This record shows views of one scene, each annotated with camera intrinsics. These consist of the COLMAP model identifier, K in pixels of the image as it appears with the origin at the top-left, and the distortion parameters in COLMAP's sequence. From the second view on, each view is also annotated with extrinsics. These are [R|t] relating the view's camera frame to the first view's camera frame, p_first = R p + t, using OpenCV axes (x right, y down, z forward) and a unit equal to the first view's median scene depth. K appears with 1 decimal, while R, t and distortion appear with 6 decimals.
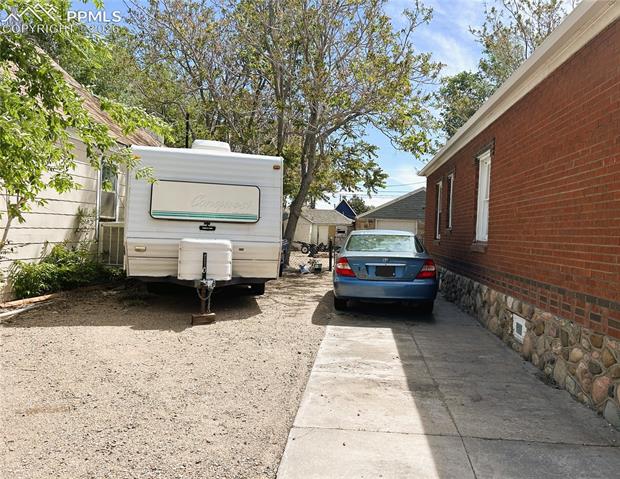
lens RADIAL K [[478.8, 0, 310.0], [0, 478.8, 239.5], [0, 0, 1]] dist [0.000334, 0.001949]
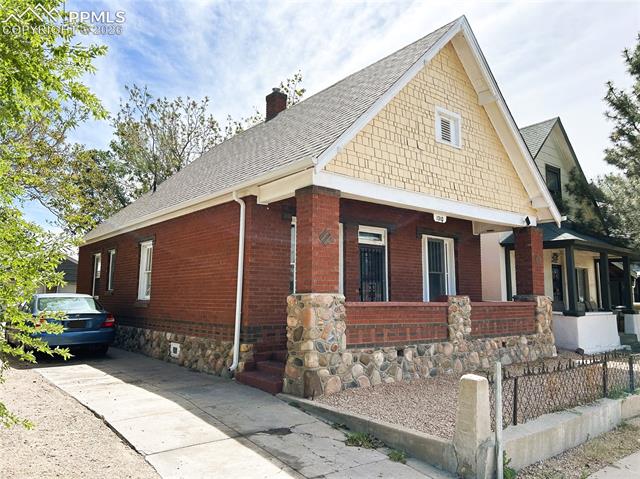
lens RADIAL K [[484.2, 0, 320.0], [0, 484.2, 239.5], [0, 0, 1]] dist [0.065825, -0.089017]
pose [[0.706098, 0.063702, 0.705243, -0.421272], [0.022703, 0.993397, -0.112460, -0.000978], [-0.707751, 0.095418, 0.699989, -0.586111]]
